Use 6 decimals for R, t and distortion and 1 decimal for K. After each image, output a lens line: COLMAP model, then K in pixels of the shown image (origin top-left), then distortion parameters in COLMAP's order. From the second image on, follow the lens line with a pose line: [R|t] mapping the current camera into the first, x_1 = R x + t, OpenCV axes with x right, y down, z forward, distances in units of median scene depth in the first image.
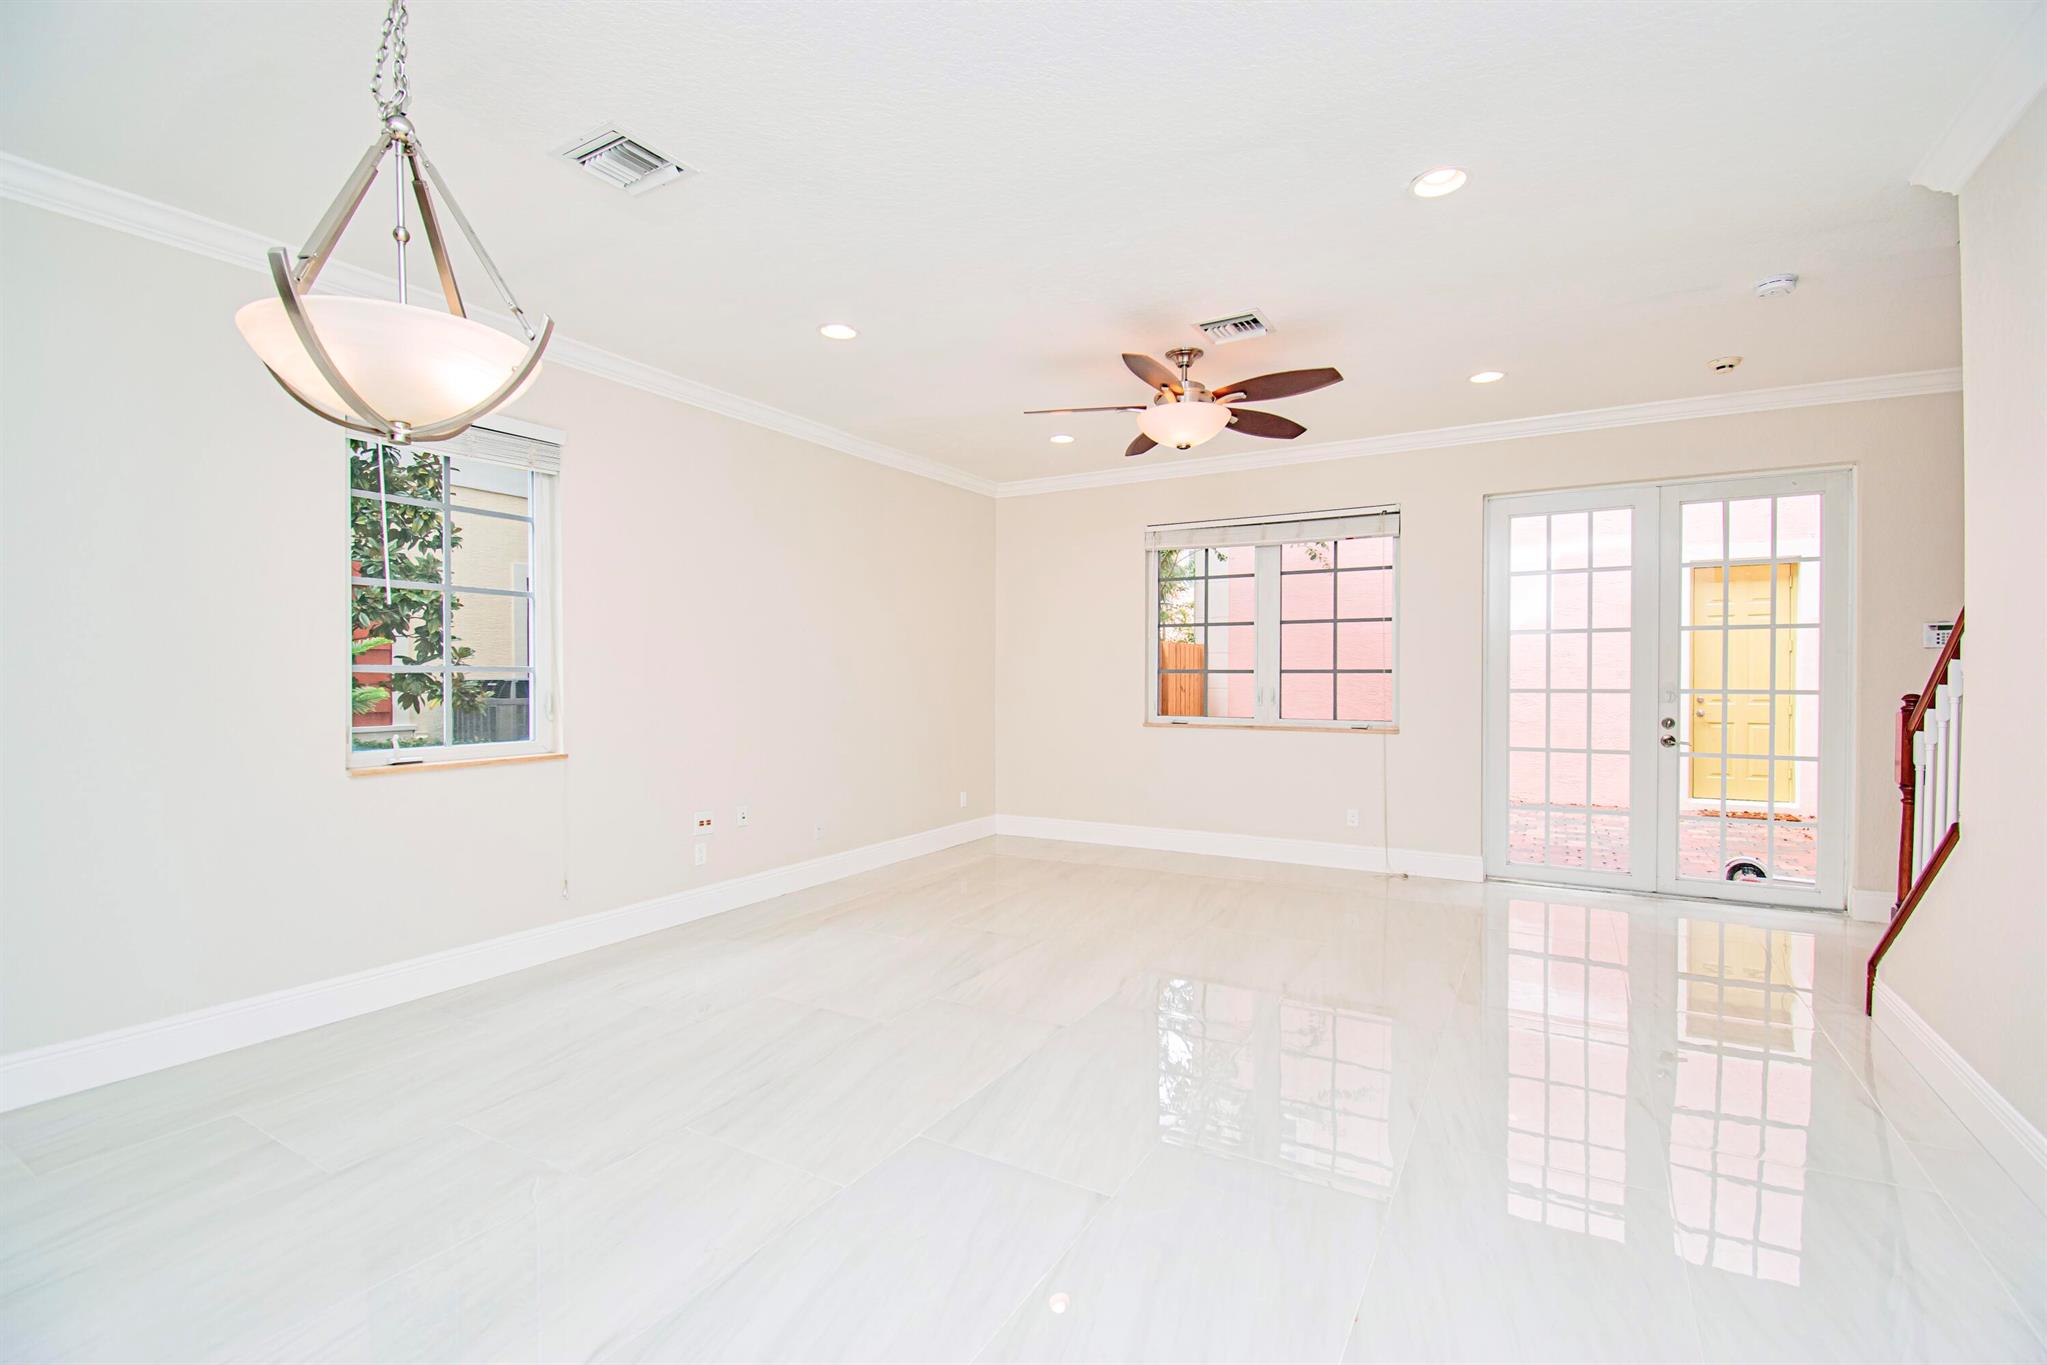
lens RADIAL K [[903.9, 0, 1023.5], [0, 903.9, 682.5], [0, 0, 1]] dist [0.002097, -0.017658]
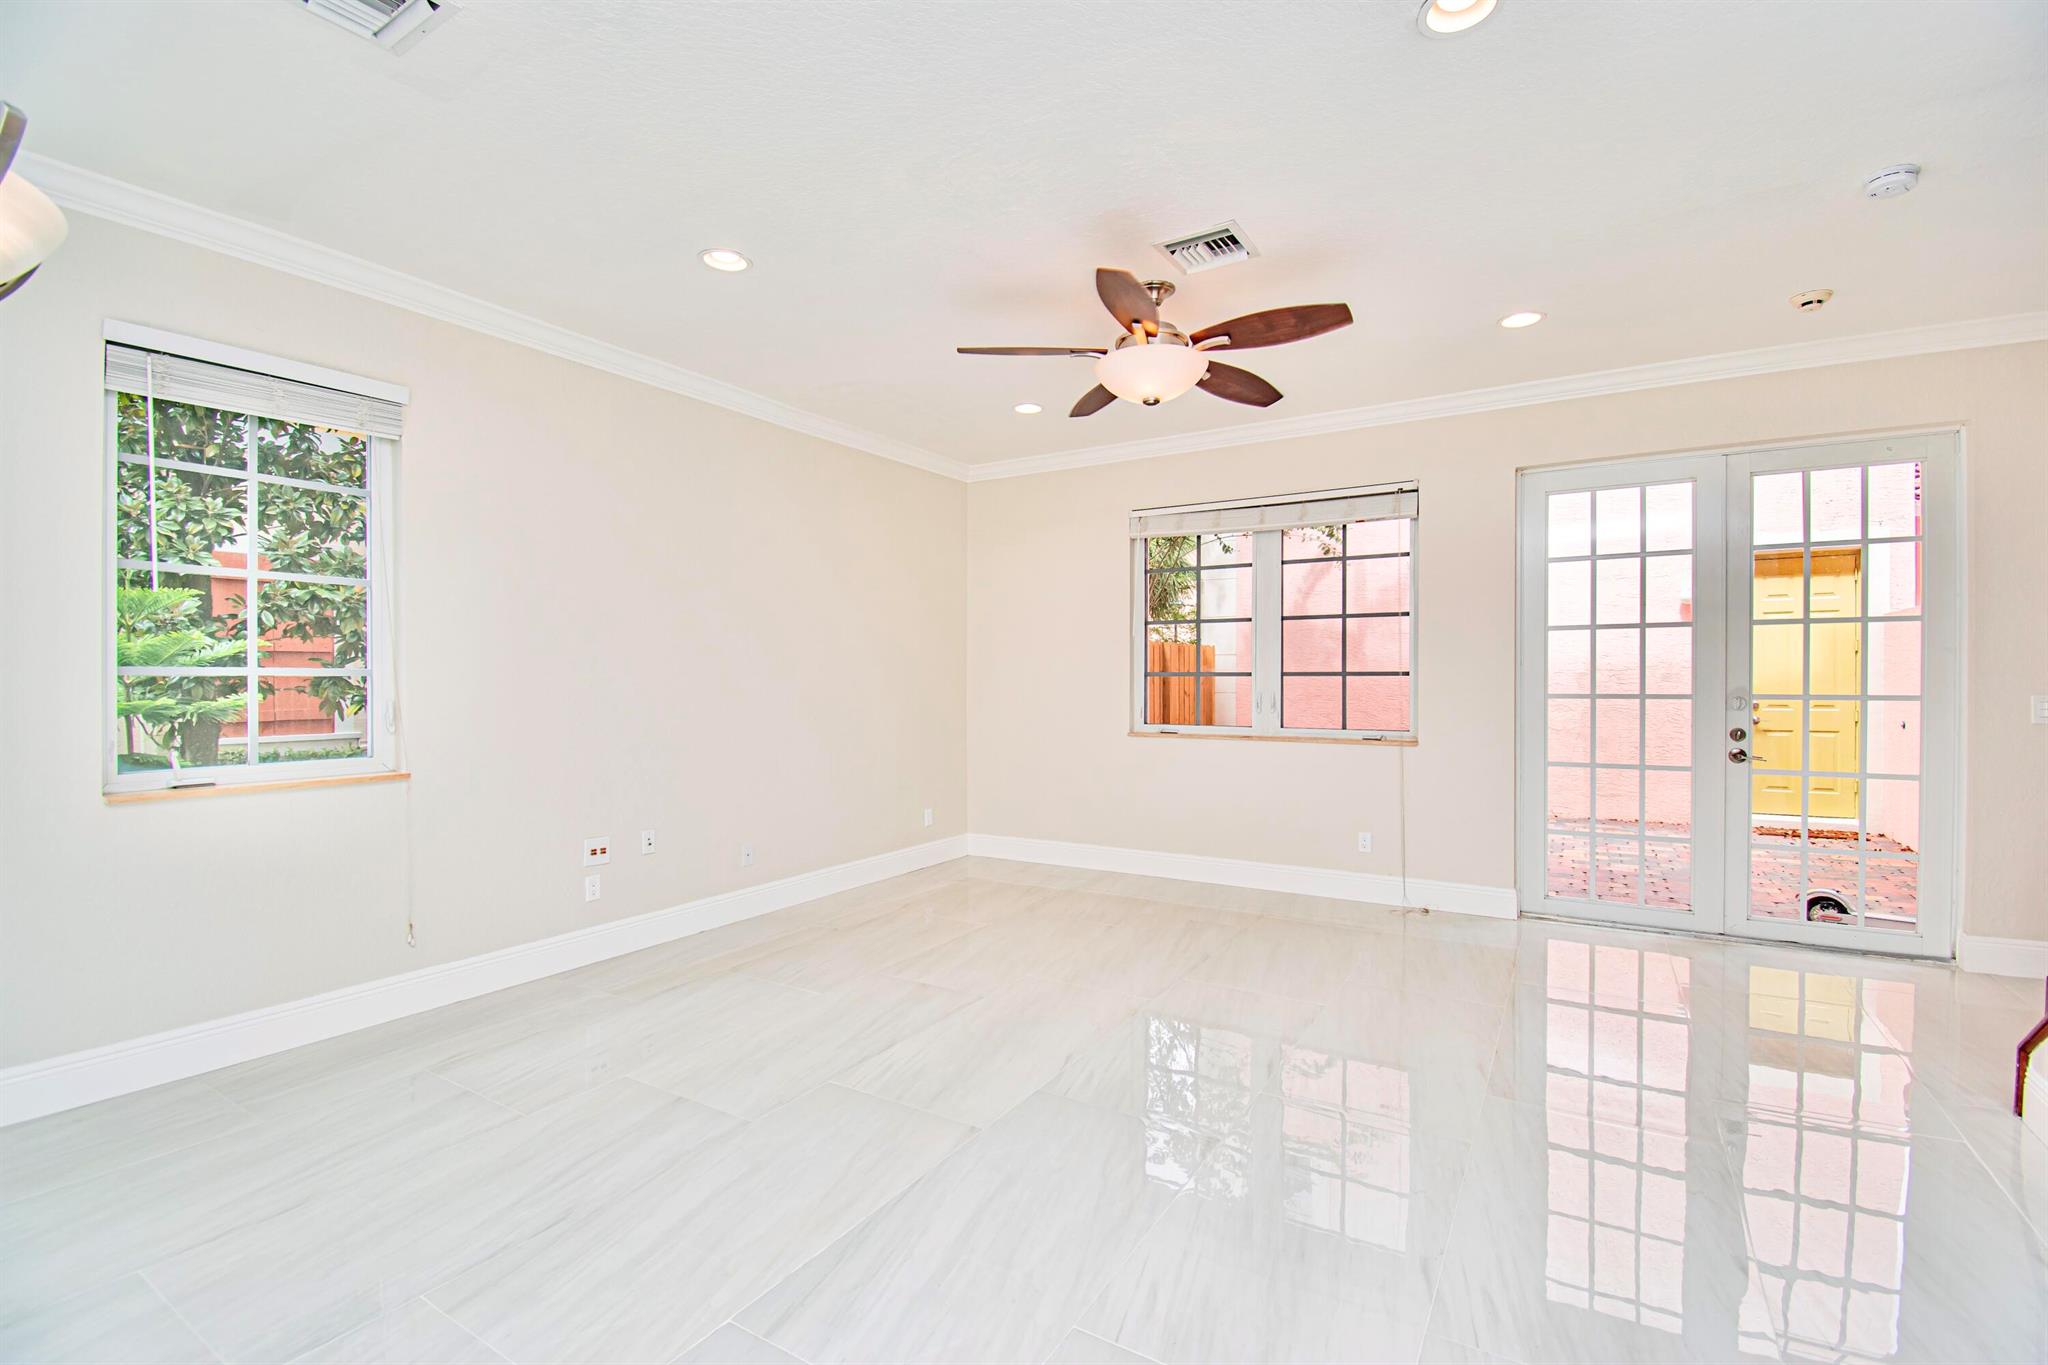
lens RADIAL K [[904.3, 0, 1024.0], [0, 904.3, 682.5], [0, 0, 1]] dist [0.002097, -0.017658]
pose [[0.999754, -0.000875, -0.022143, 0.059353], [0.000778, 0.999990, -0.004398, -0.000437], [0.022147, 0.004380, 0.999745, 0.129332]]
